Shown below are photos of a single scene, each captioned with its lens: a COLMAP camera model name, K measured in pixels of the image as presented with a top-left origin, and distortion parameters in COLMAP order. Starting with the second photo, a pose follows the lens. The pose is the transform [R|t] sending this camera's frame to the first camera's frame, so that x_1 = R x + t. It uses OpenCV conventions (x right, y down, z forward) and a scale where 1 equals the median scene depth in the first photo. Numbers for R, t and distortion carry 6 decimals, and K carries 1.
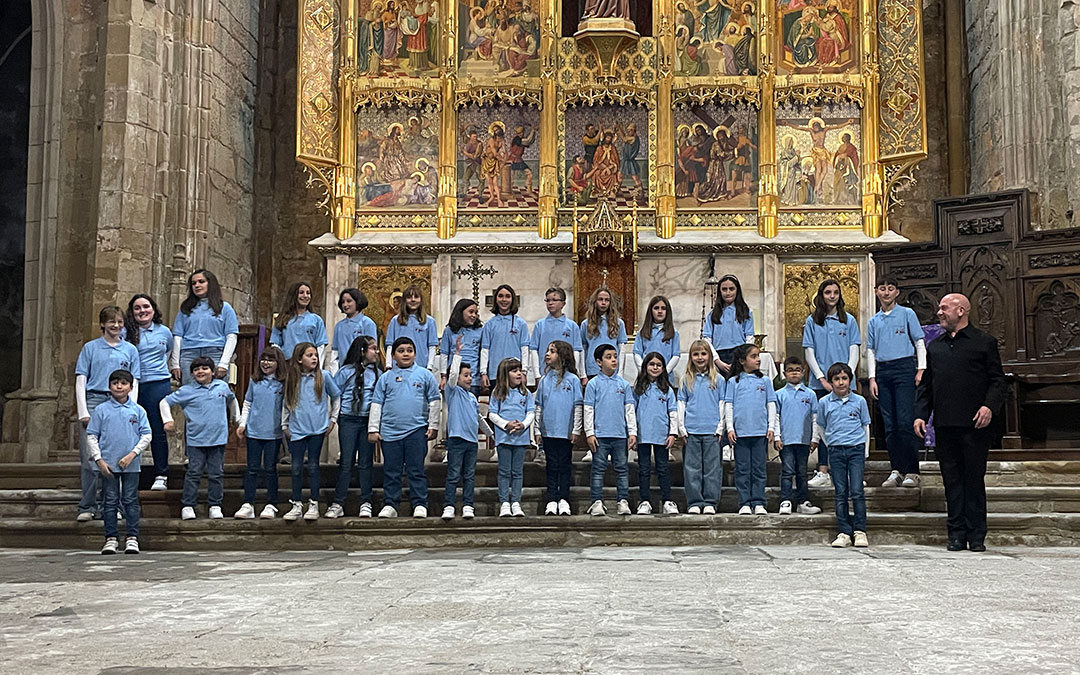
lens RADIAL K [[1269.8, 0, 603.8], [0, 1269.8, 330.8], [0, 0, 1]] dist [0.086439, 0.000000]
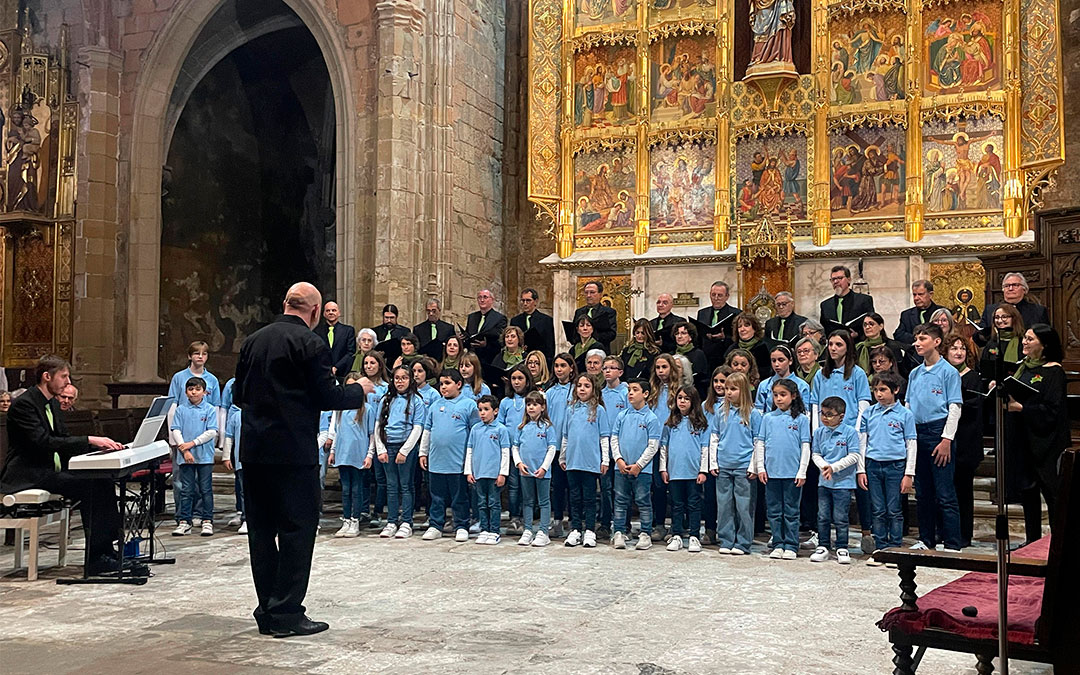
lens RADIAL K [[1068.6, 0, 541.7], [0, 1068.6, 348.5], [0, 0, 1]] dist [0.080847, 0.000000]
pose [[0.941791, -0.009371, -0.336070, 0.139309], [0.029260, 0.998103, 0.054168, -0.039080], [0.334924, -0.060848, 0.940278, -0.038565]]
